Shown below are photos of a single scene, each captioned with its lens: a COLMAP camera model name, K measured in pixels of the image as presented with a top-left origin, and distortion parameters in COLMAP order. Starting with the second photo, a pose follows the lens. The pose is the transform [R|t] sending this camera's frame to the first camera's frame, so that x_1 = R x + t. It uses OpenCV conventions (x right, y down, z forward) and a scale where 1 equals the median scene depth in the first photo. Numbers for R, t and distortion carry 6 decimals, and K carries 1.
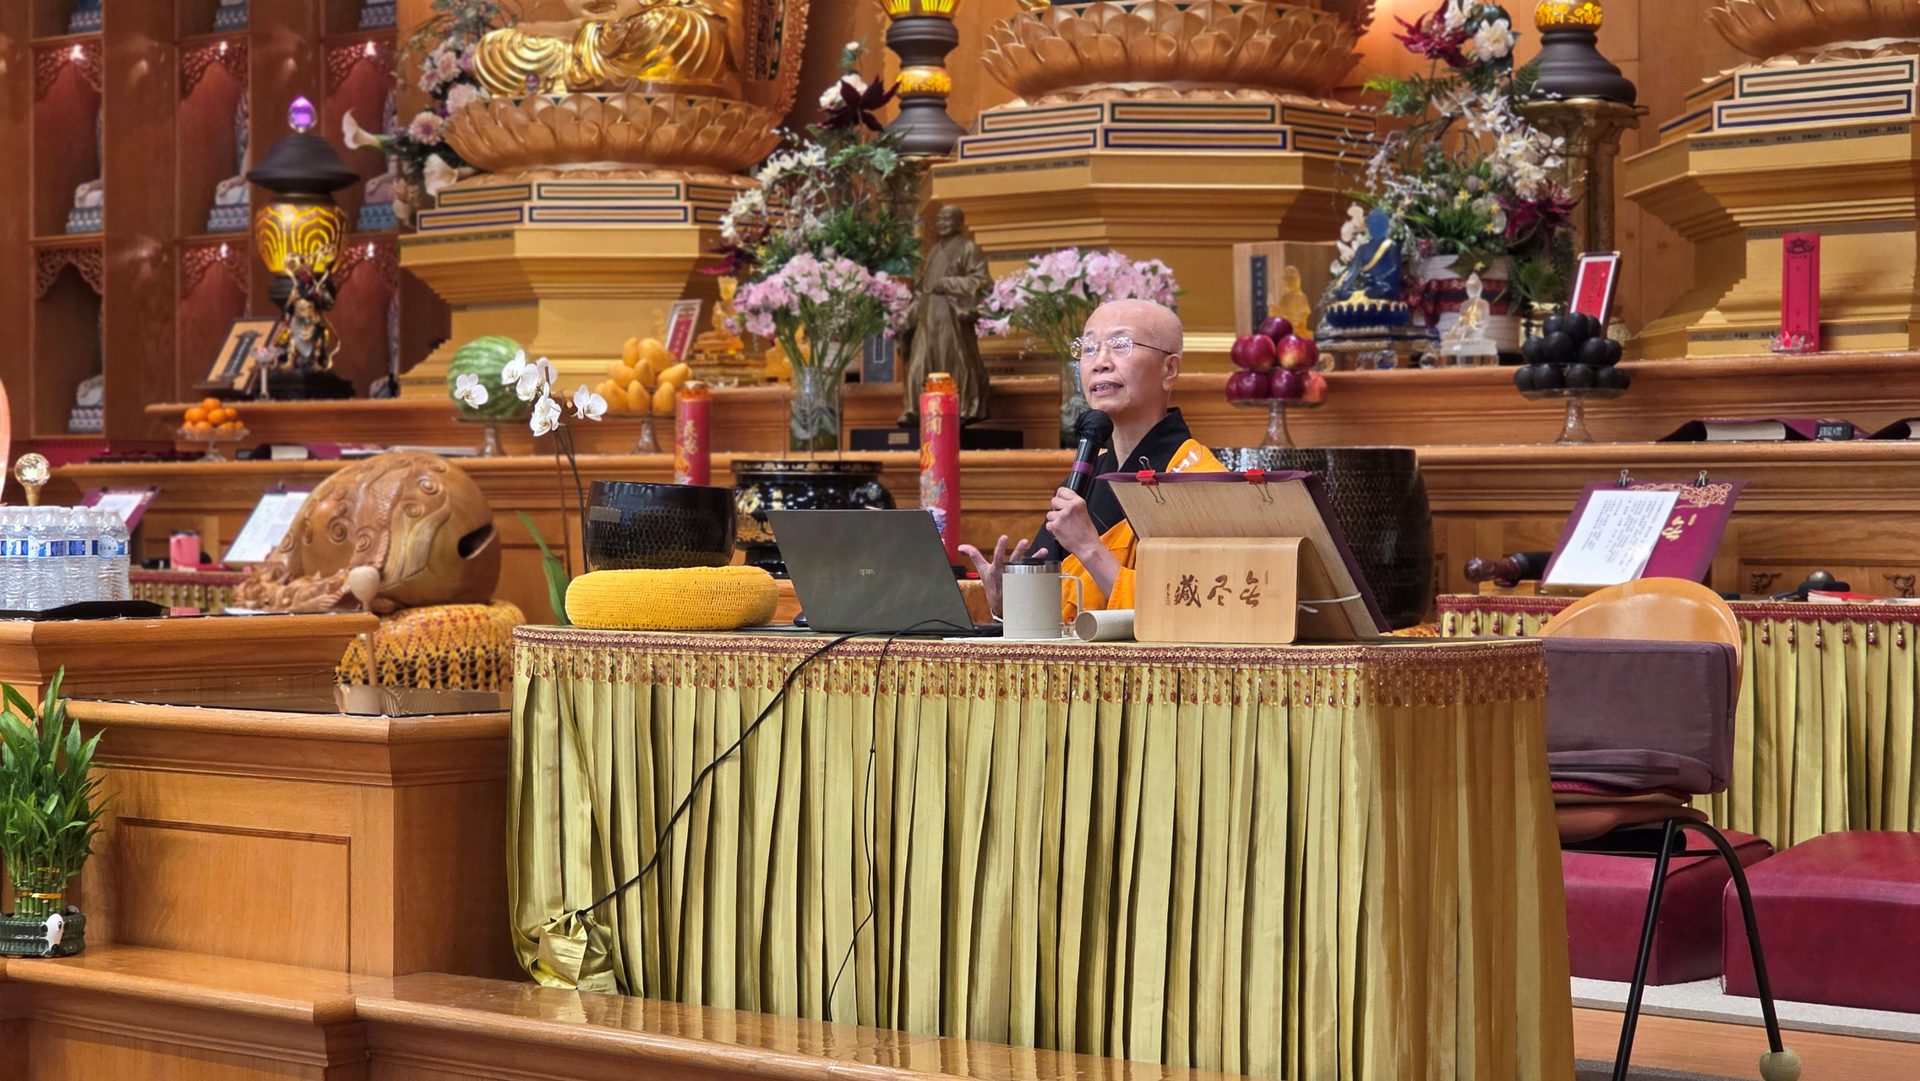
lens RADIAL K [[3644.7, 0, 960.0], [0, 3644.7, 540.5], [0, 0, 1]] dist [-0.006450, 0.205063]
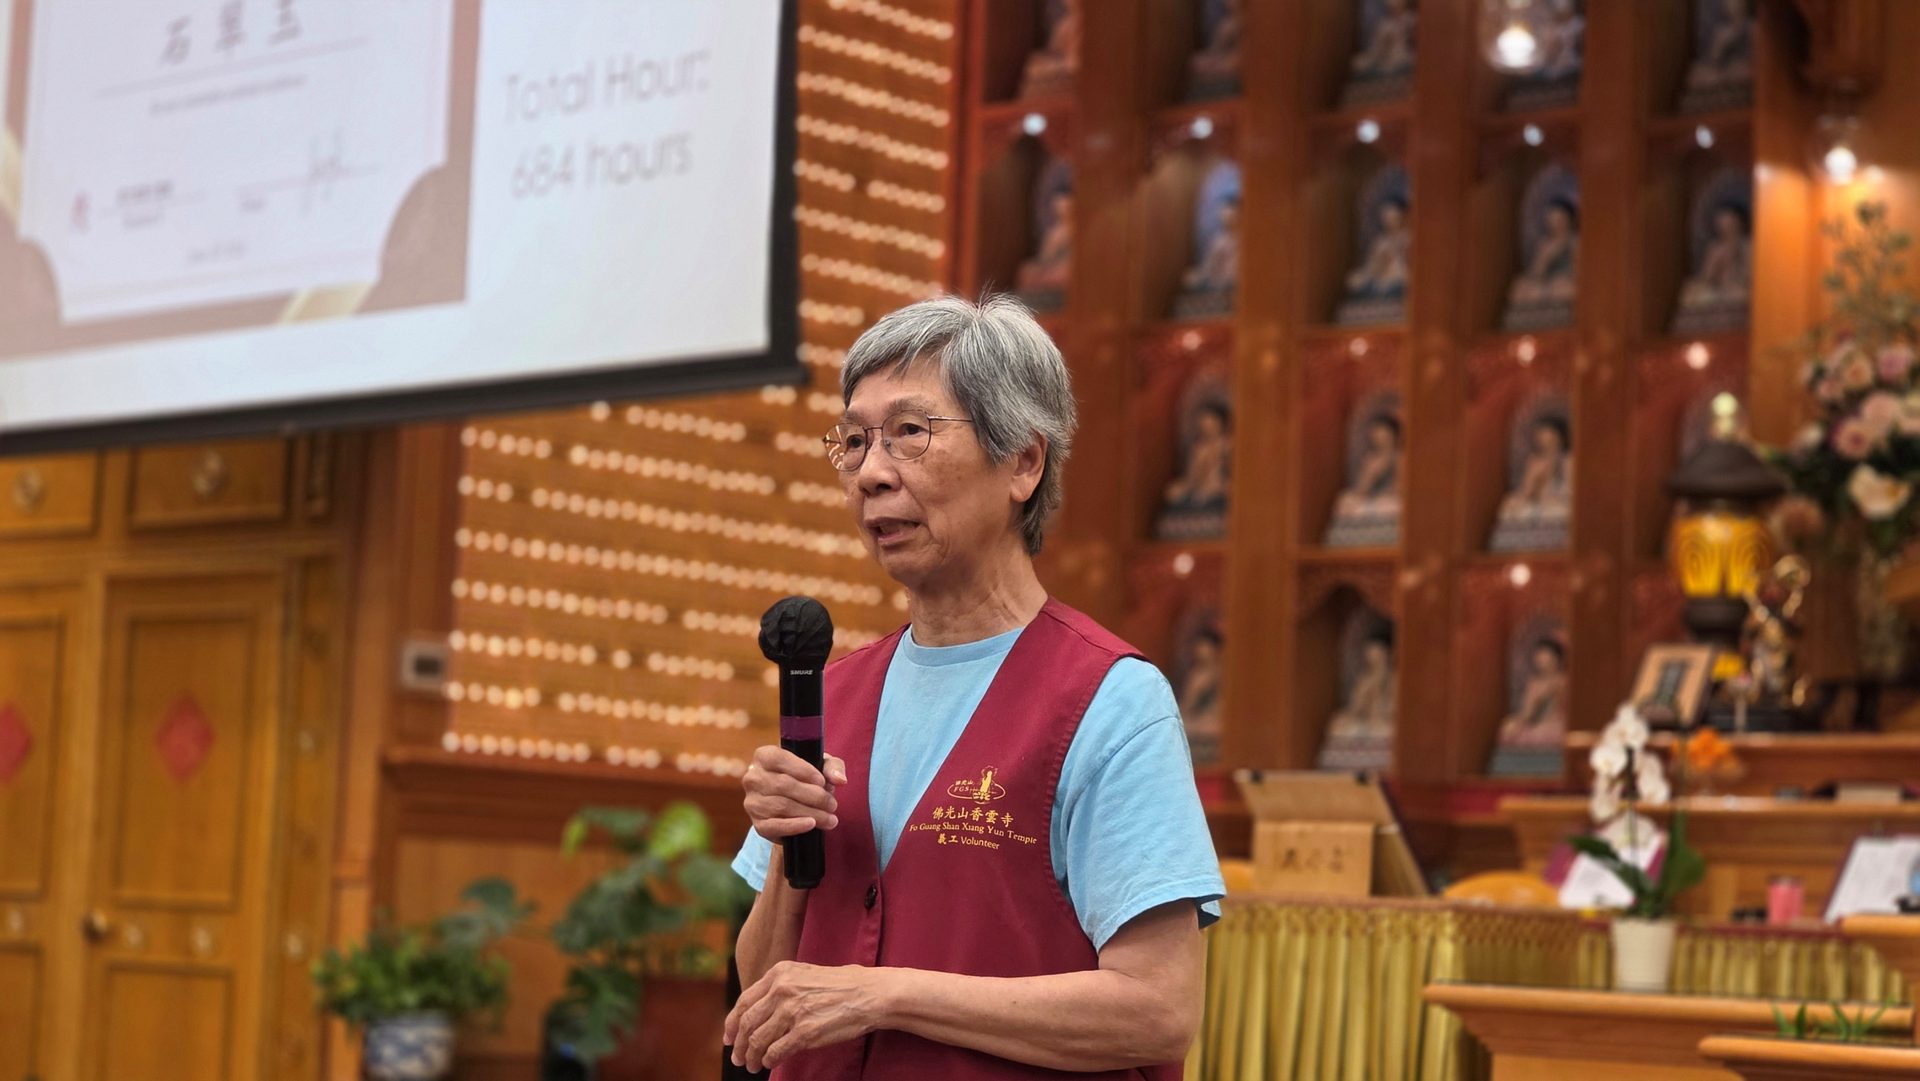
lens RADIAL K [[3644.7, 0, 960.0], [0, 3644.7, 540.5], [0, 0, 1]] dist [-0.006450, 0.205063]
pose [[0.999002, 0.042832, -0.012693, -0.451507], [-0.044025, 0.992156, -0.117000, 0.030902], [0.007582, 0.117442, 0.993051, 0.160168]]
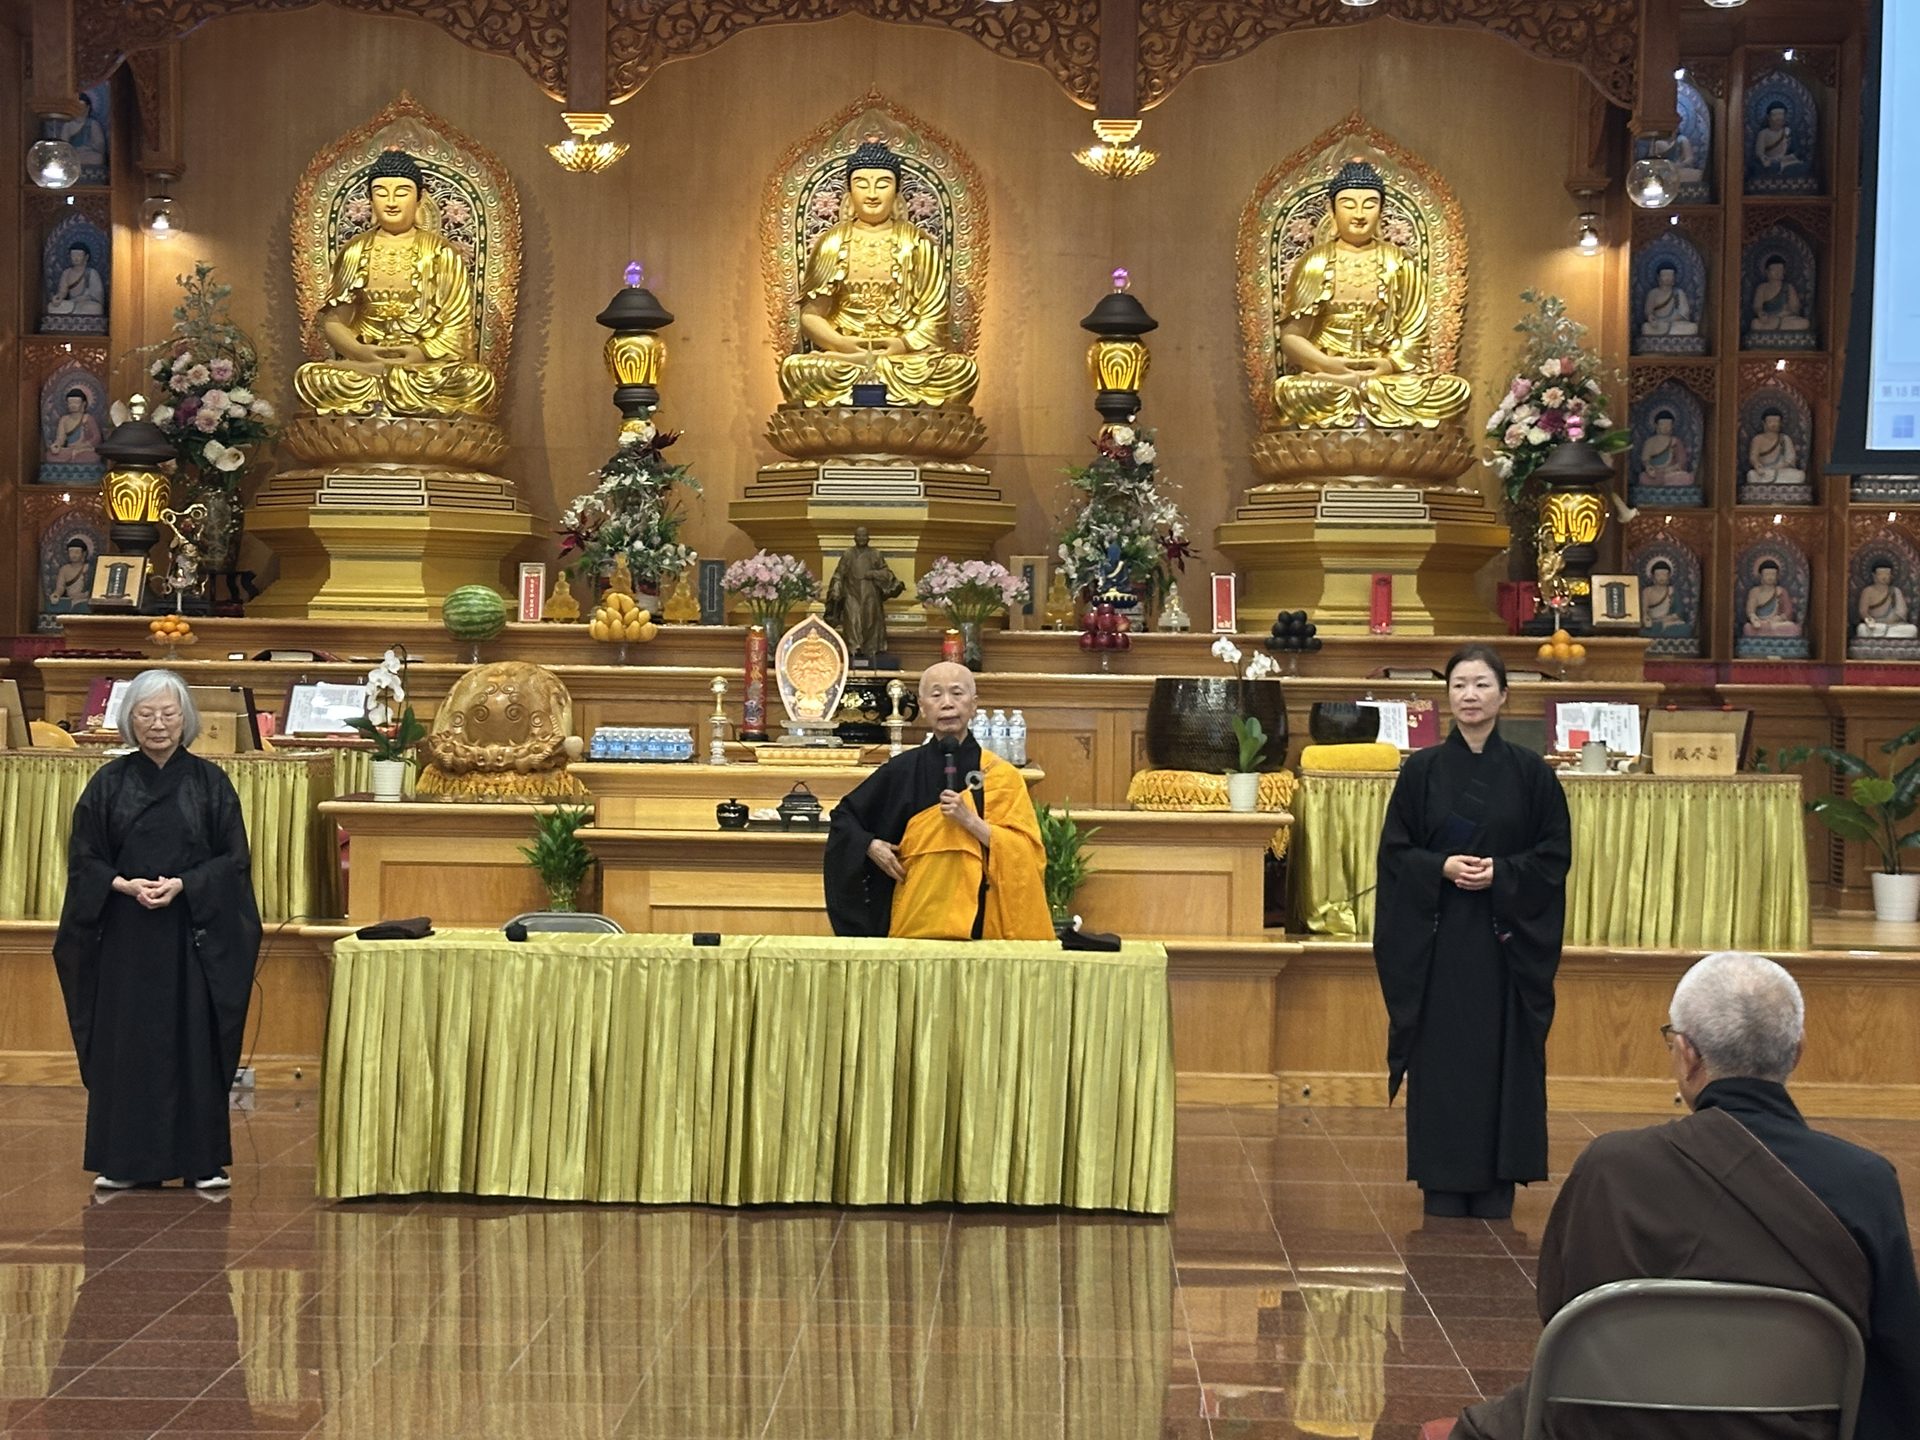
lens RADIAL K [[3415.4, 0, 941.0], [0, 3415.4, 712.1], [0, 0, 1]] dist [0.129128, 0.247541]
pose [[0.767273, 0.005584, 0.641296, -1.004834], [-0.009316, 0.999954, 0.002439, -0.008703], [-0.641253, -0.007846, 0.767290, -0.259257]]
